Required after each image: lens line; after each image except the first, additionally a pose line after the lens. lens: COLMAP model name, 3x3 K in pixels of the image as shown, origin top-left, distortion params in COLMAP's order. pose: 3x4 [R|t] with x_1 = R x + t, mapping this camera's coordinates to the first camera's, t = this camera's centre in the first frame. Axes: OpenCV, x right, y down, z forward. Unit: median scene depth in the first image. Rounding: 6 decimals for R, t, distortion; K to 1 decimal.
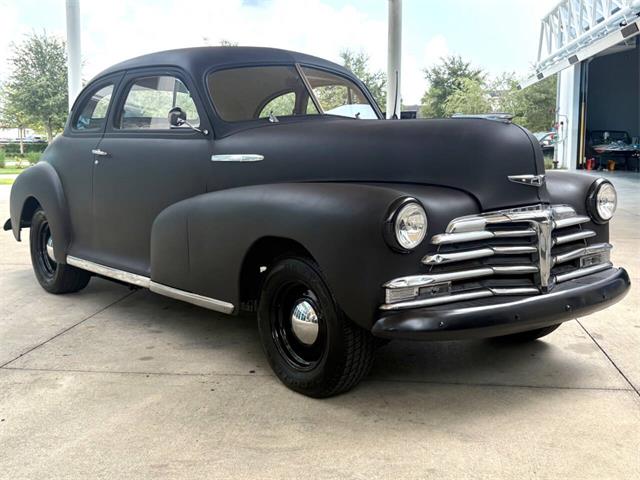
lens RADIAL K [[822.1, 0, 327.9], [0, 822.1, 225.4], [0, 0, 1]] dist [0.222278, -1.059754]
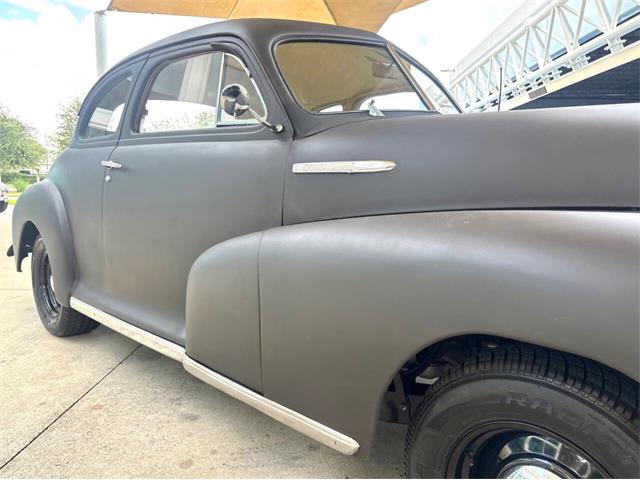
lens RADIAL K [[529.9, 0, 321.9], [0, 529.9, 233.4], [0, 0, 1]] dist [0.011304, -0.000952]
pose [[0.996314, 0.007033, 0.085488, -0.149374], [-0.007017, 0.999975, -0.000491, -0.032364], [-0.085489, -0.000111, 0.996339, 0.596430]]
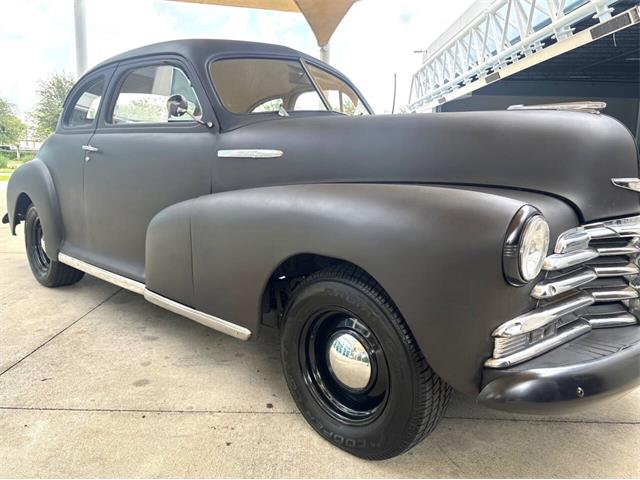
lens RADIAL K [[526.1, 0, 318.4], [0, 526.1, 223.7], [0, 0, 1]] dist [0.002008, 0.001817]
pose [[0.993545, 0.005413, 0.113308, -0.095561], [-0.008348, 0.999642, 0.025439, -0.021825], [-0.113130, -0.026221, 0.993234, 0.425081]]
